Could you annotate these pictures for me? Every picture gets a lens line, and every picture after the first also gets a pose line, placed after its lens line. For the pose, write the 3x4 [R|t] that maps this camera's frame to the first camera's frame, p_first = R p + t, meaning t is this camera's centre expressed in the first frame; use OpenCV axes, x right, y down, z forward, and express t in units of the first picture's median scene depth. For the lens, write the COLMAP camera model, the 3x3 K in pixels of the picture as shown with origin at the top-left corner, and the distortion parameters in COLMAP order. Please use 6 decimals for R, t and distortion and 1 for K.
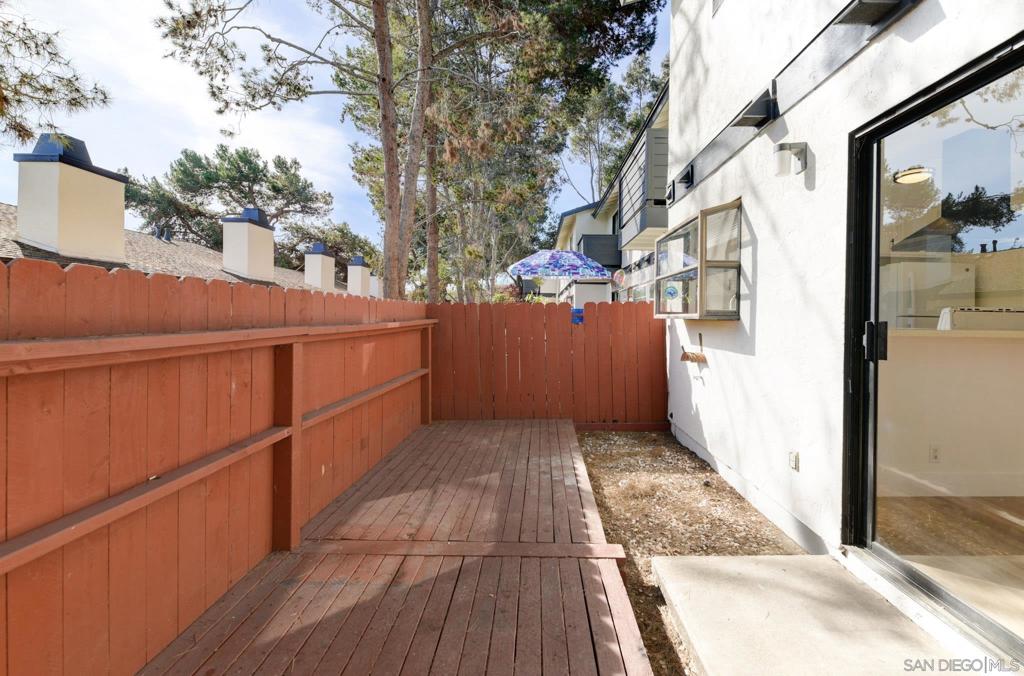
lens RADIAL K [[468.6, 0, 542.7], [0, 468.6, 320.2], [0, 0, 1]] dist [0.020536, -0.017207]
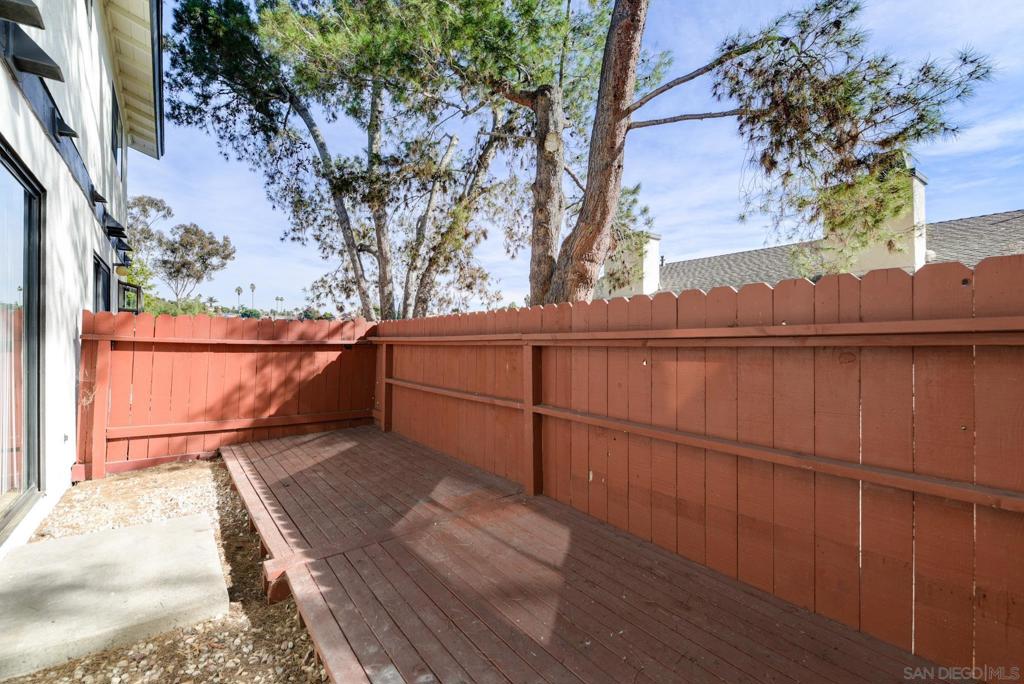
lens RADIAL K [[455.2, 0, 483.8], [0, 455.2, 333.3], [0, 0, 1]] dist [0.001621, -0.000269]
pose [[-0.830317, -0.015617, -0.557073, 0.221053], [-0.007578, 0.999831, -0.016734, 0.024596], [0.557240, -0.009673, -0.830295, 1.372163]]
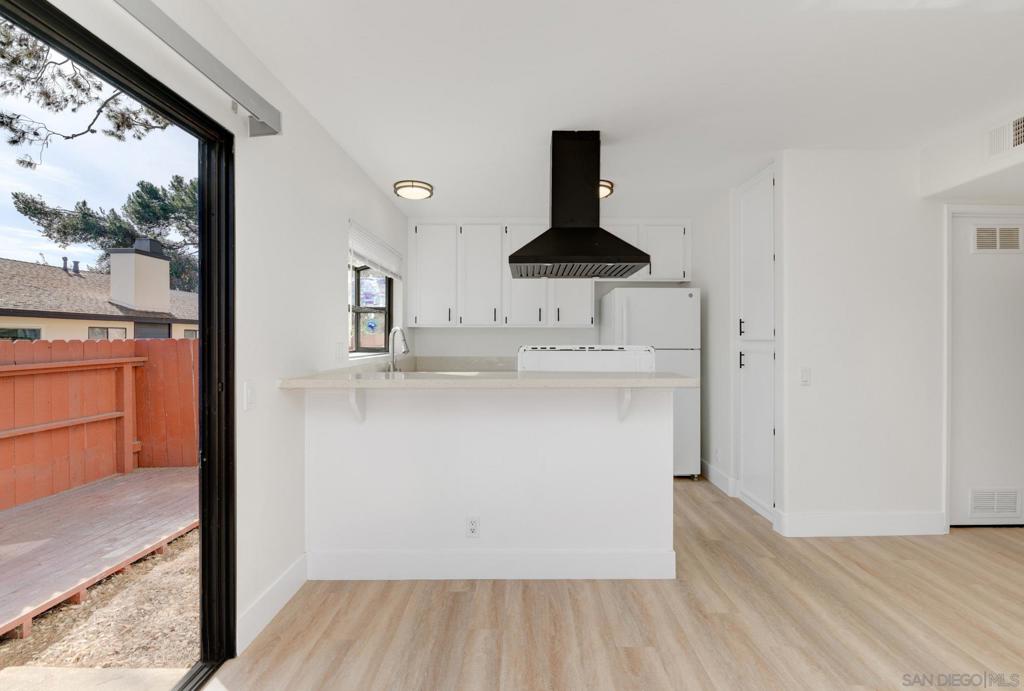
lens RADIAL K [[471.4, 0, 514.8], [0, 471.4, 338.3], [0, 0, 1]] dist [0.001588, -0.006006]
pose [[0.999615, -0.014199, -0.023831, 0.794299], [0.013921, 0.999834, -0.011797, -0.028294], [0.023995, 0.011461, 0.999646, 0.150525]]
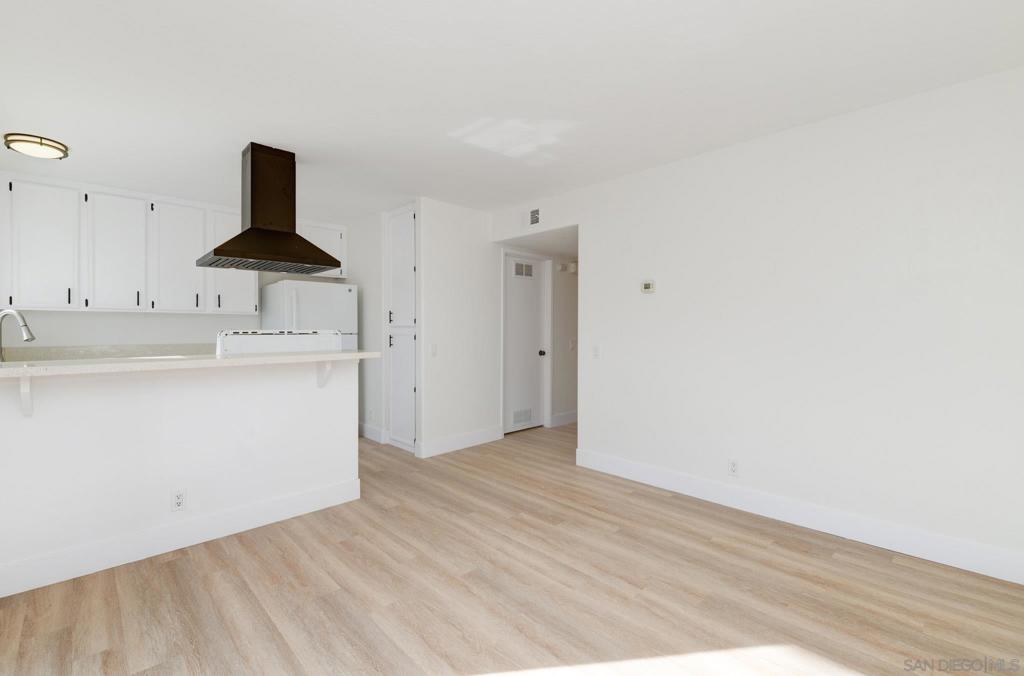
lens RADIAL K [[453.9, 0, 512.0], [0, 453.9, 338.0], [0, 0, 1]] dist [0.020732, -0.015009]
pose [[0.730230, -0.029380, 0.682570, 0.608303], [0.015872, 0.999535, 0.026043, -0.024713], [-0.683017, -0.008184, 0.730356, -0.035270]]
